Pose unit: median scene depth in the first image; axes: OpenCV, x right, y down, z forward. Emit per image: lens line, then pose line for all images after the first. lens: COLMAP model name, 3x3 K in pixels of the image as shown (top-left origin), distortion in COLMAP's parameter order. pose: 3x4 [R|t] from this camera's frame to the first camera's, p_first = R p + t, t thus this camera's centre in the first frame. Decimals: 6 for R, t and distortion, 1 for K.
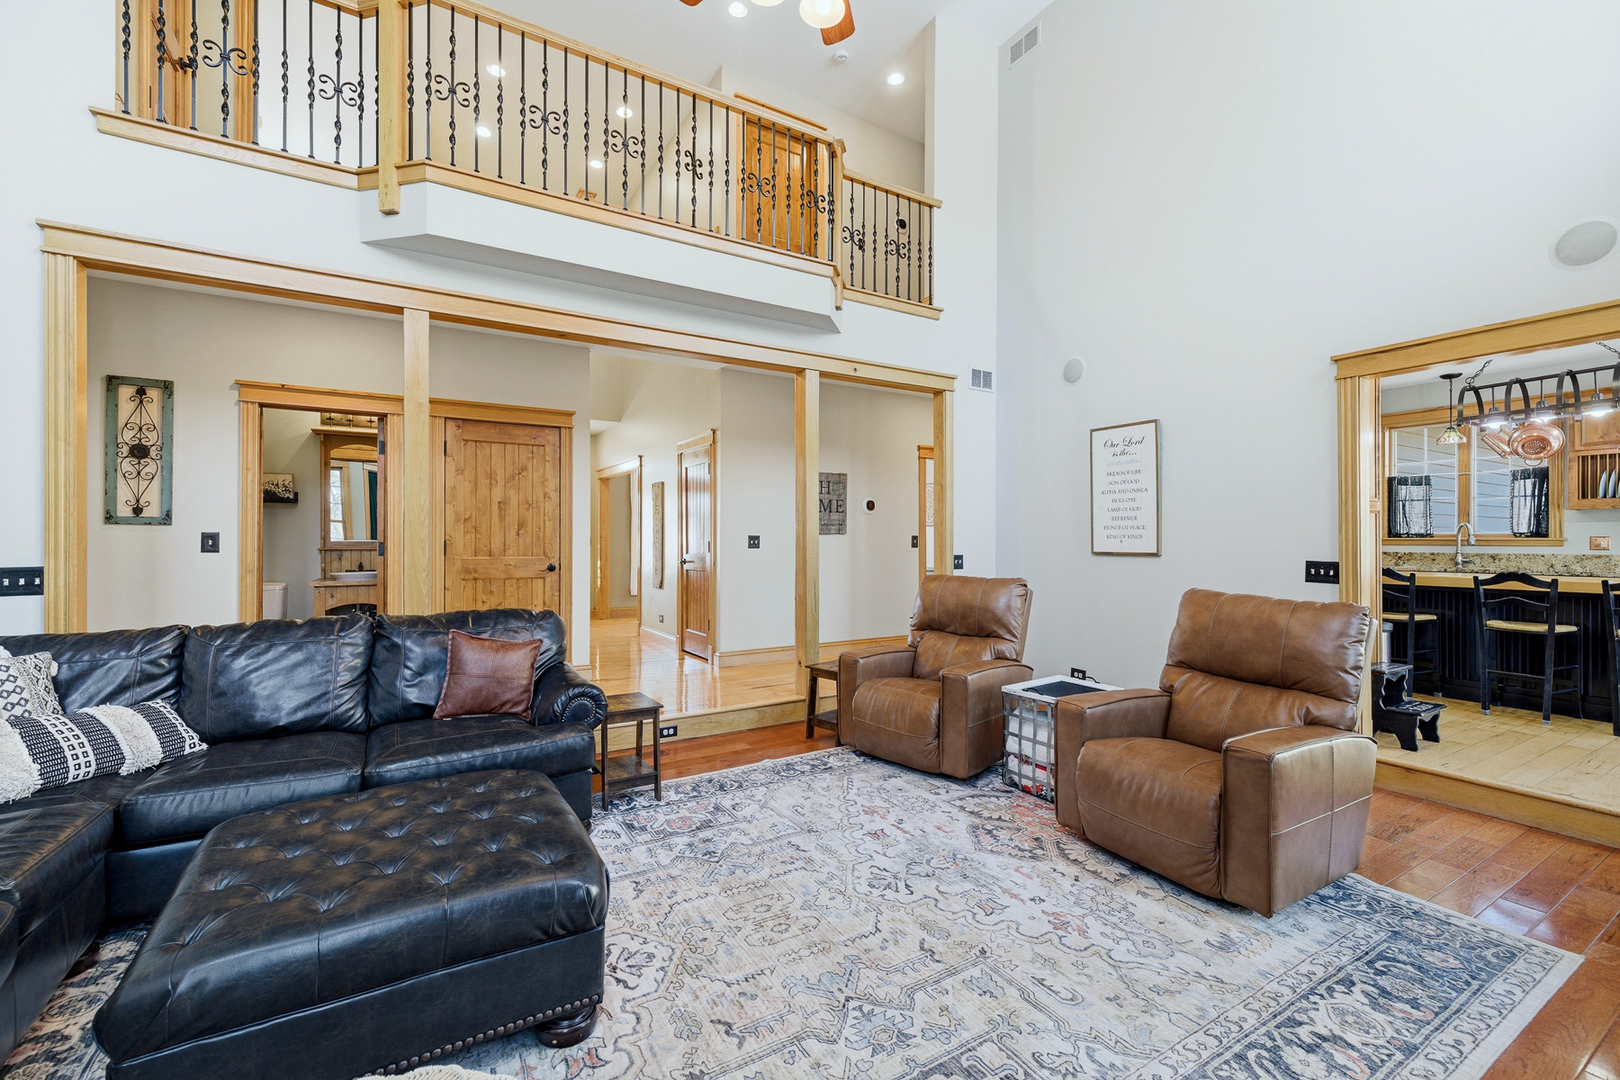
lens RADIAL K [[681.0, 0, 809.8], [0, 681.0, 535.8], [0, 0, 1]] dist [0.009847, -0.000388]
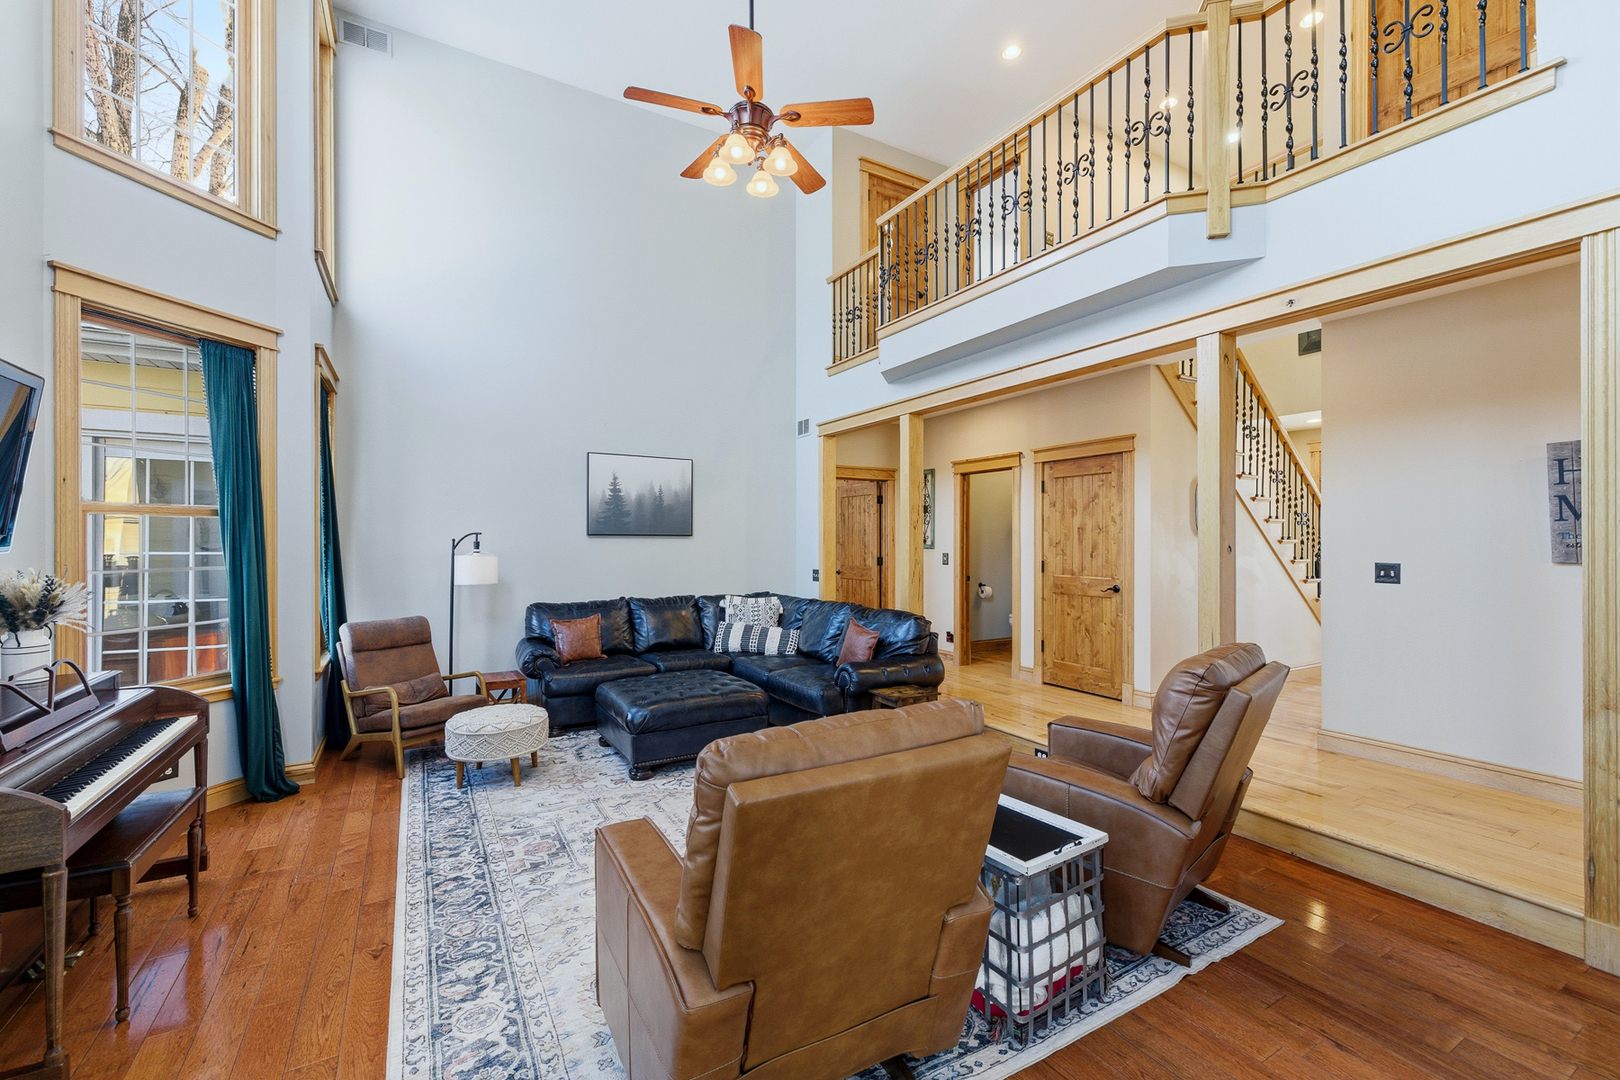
lens RADIAL K [[681.0, 0, 805.0], [0, 681.0, 542.6], [0, 0, 1]] dist [0.009847, -0.000388]
pose [[-0.022007, 0.000224, -0.999758, 1.230103], [0.005915, 0.999983, 0.000094, -0.049284], [0.999740, -0.005912, -0.022008, 1.009022]]
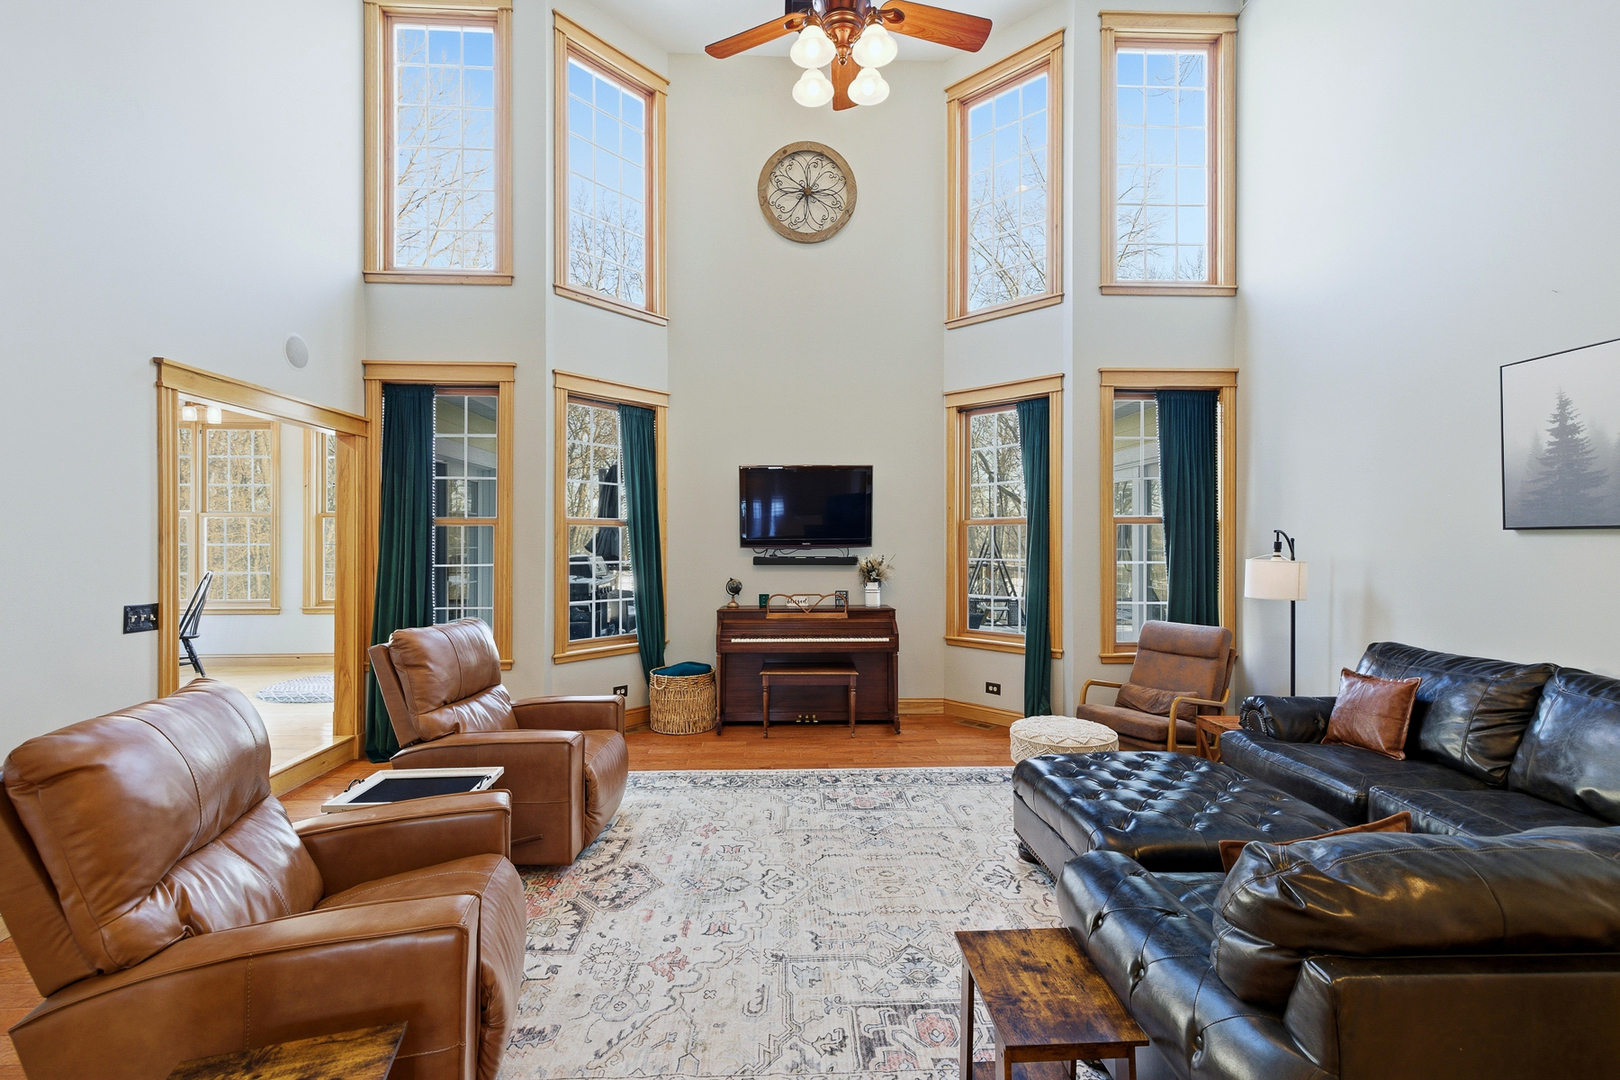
lens RADIAL K [[681.0, 0, 805.9], [0, 681.0, 541.2], [0, 0, 1]] dist [0.009847, -0.000388]
pose [[-0.876077, -0.001181, 0.482170, -0.426364], [-0.004189, 0.999978, -0.005161, -0.047868], [-0.482154, -0.006541, -0.876062, 1.762368]]
